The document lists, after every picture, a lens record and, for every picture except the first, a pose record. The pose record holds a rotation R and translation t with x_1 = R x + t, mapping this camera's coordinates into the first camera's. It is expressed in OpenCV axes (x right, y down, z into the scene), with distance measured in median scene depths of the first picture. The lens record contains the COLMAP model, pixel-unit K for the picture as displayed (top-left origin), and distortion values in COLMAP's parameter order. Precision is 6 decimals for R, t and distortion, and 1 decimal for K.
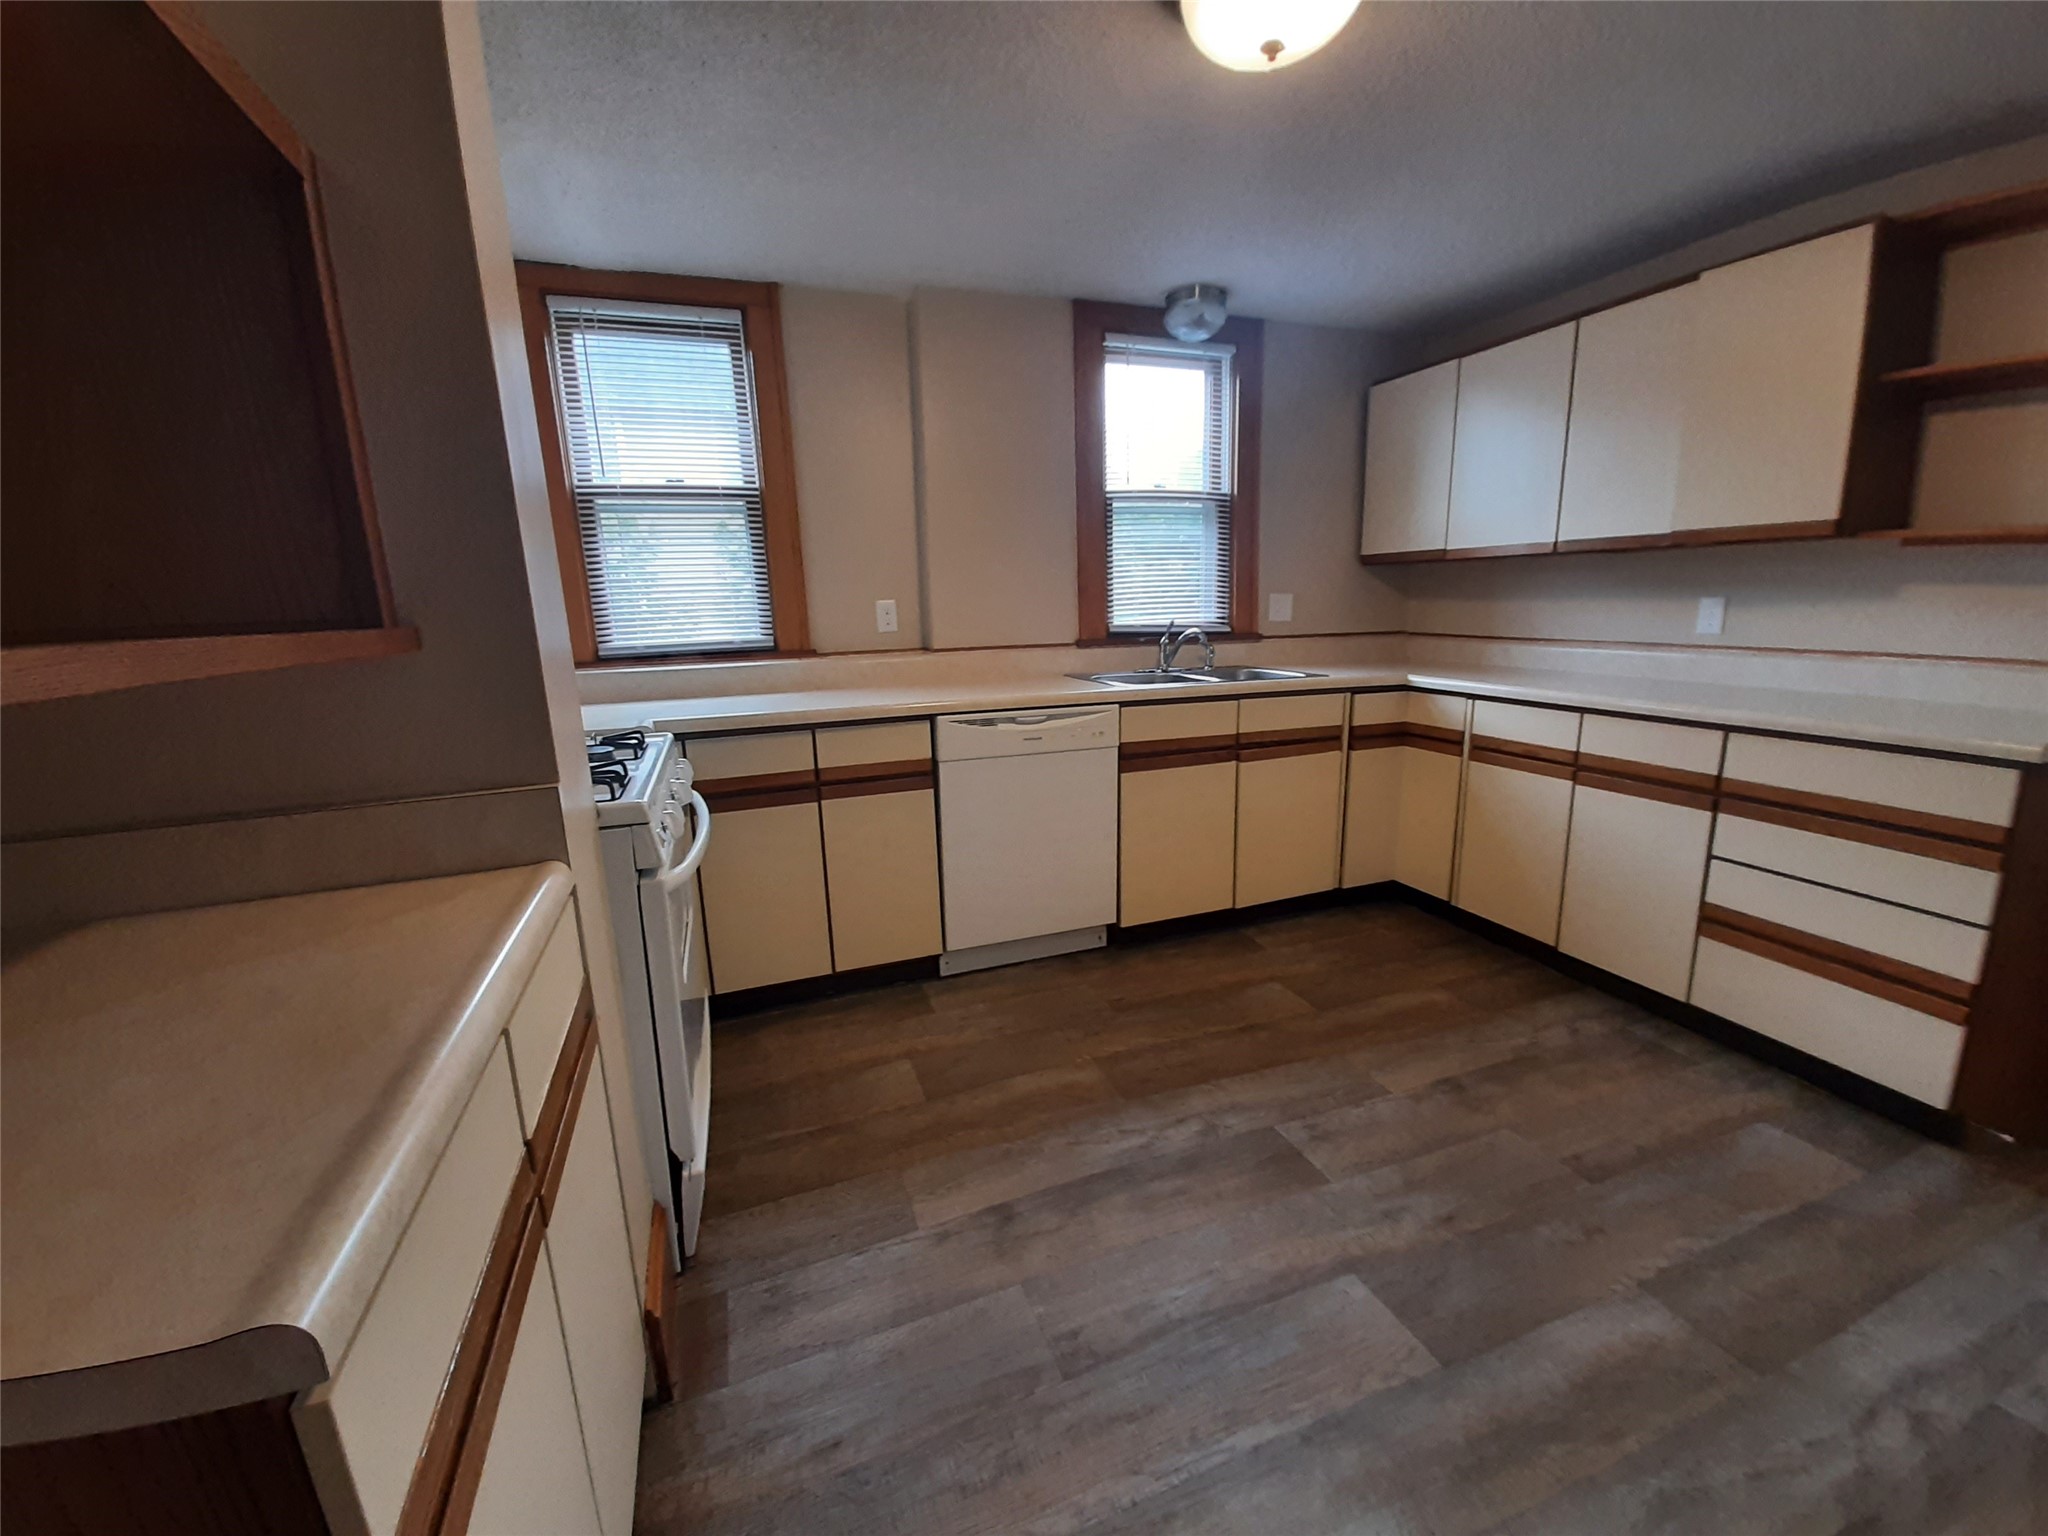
lens RADIAL K [[808.4, 0, 1024.0], [0, 808.4, 768.0], [0, 0, 1]] dist [0.008005, -0.007158]
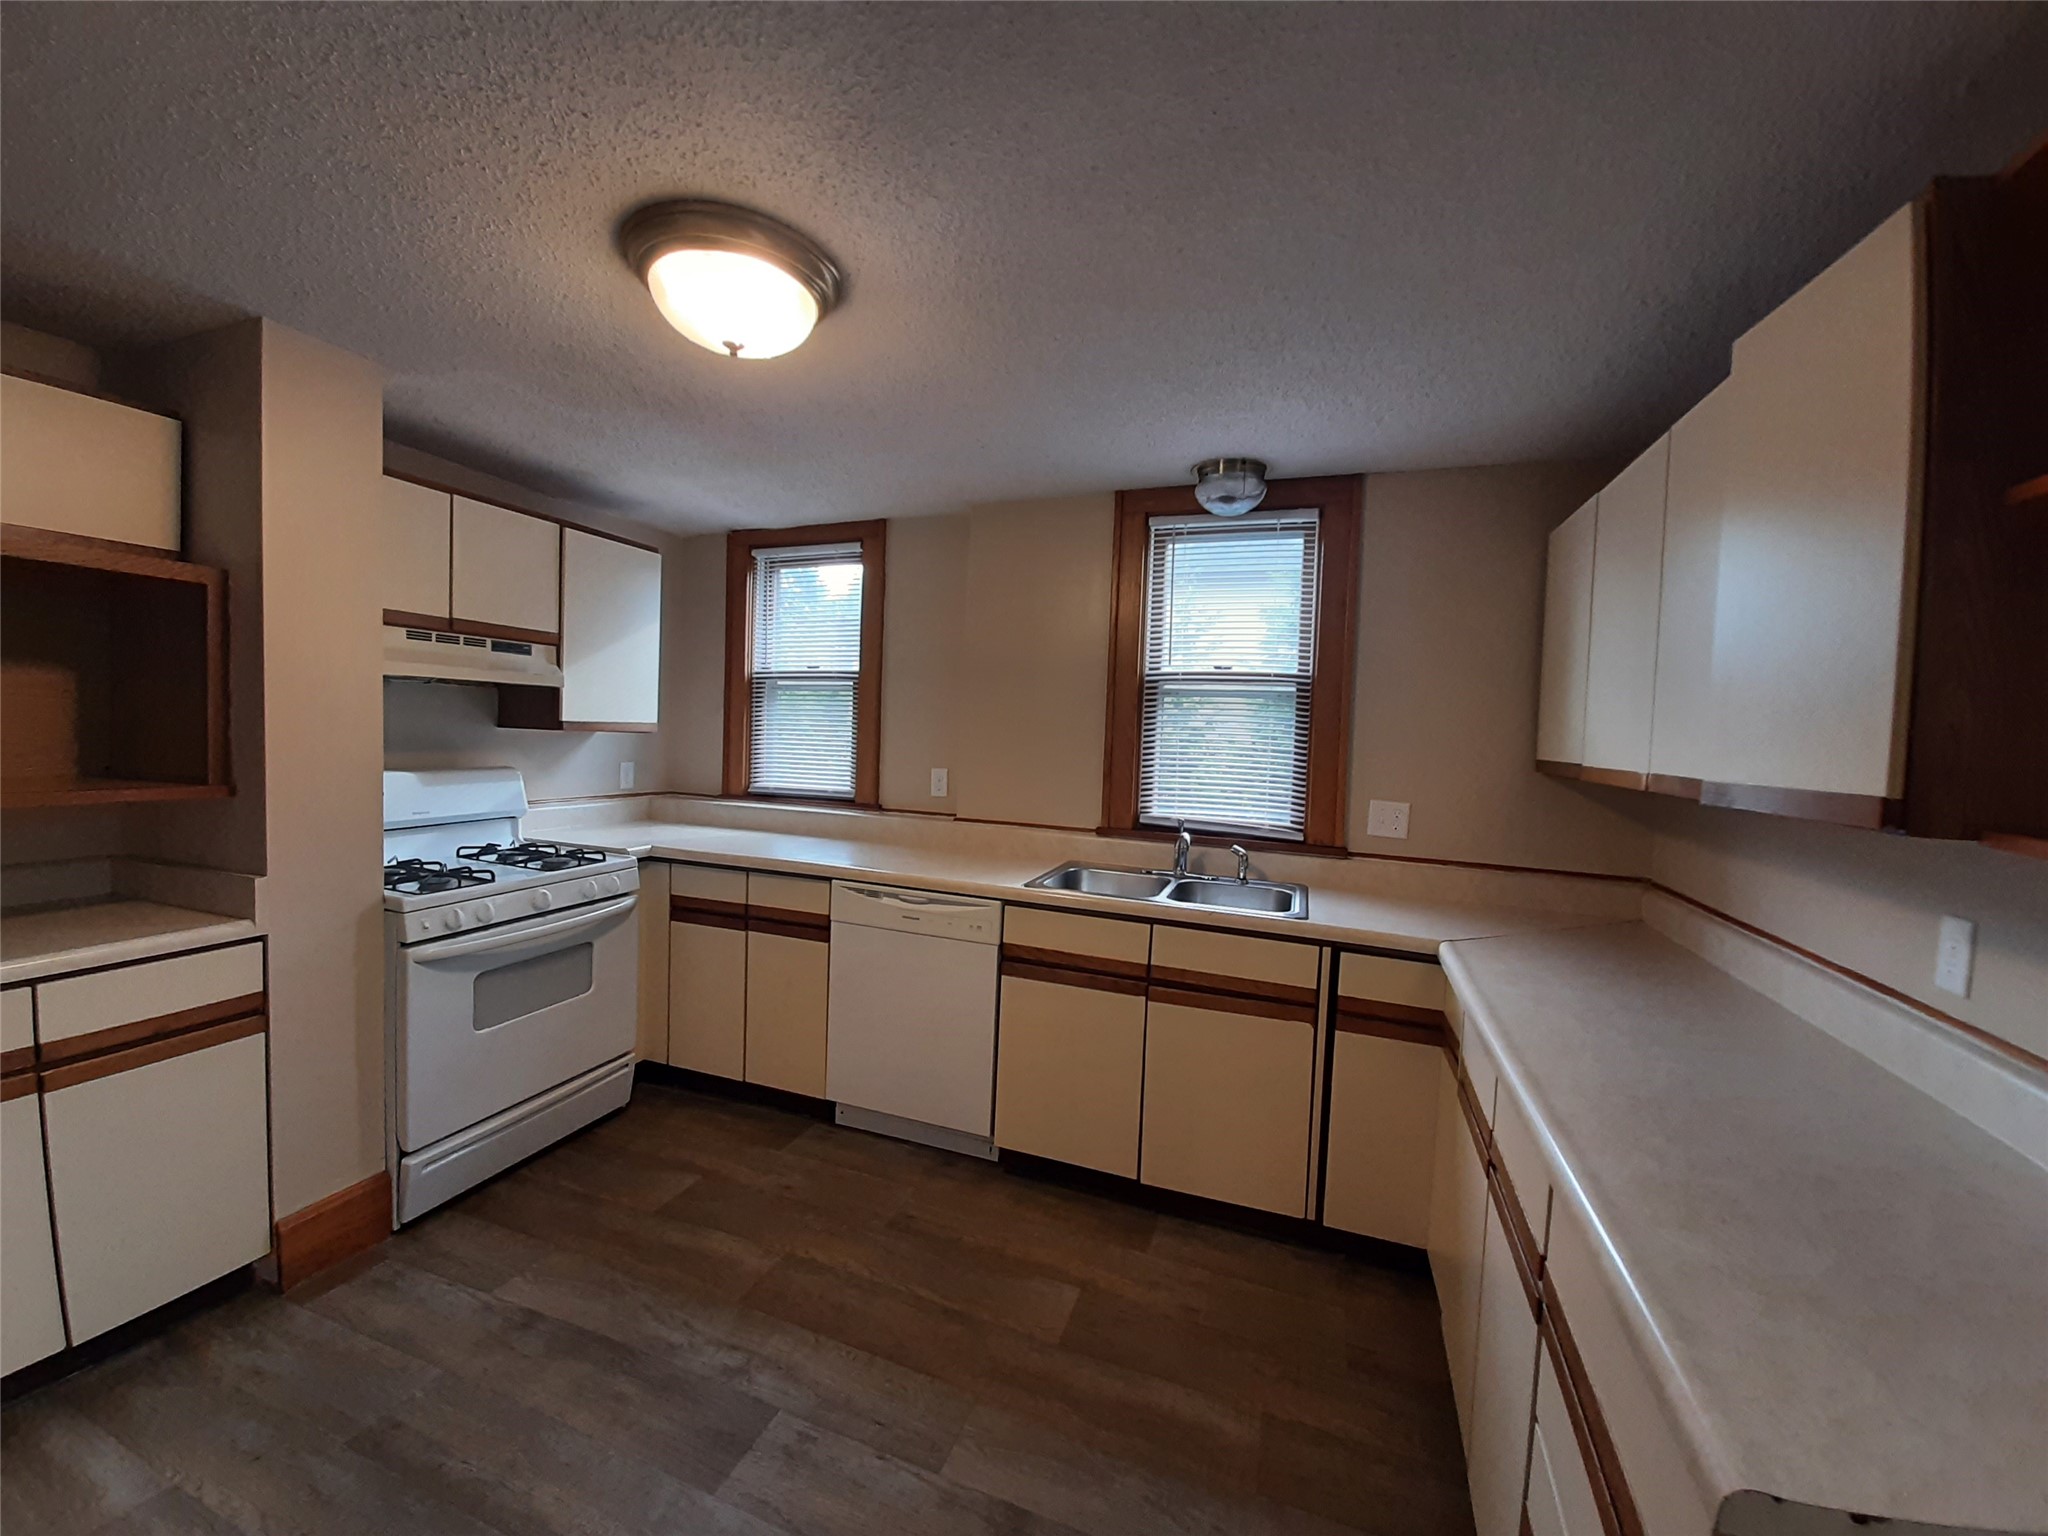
lens RADIAL K [[808.4, 0, 1024.0], [0, 808.4, 768.0], [0, 0, 1]] dist [0.008005, -0.007158]
pose [[0.751699, 0.085614, -0.653926, 0.730432], [-0.188737, 0.977994, -0.088914, -0.149267], [0.631924, 0.190257, 0.751316, 0.270525]]
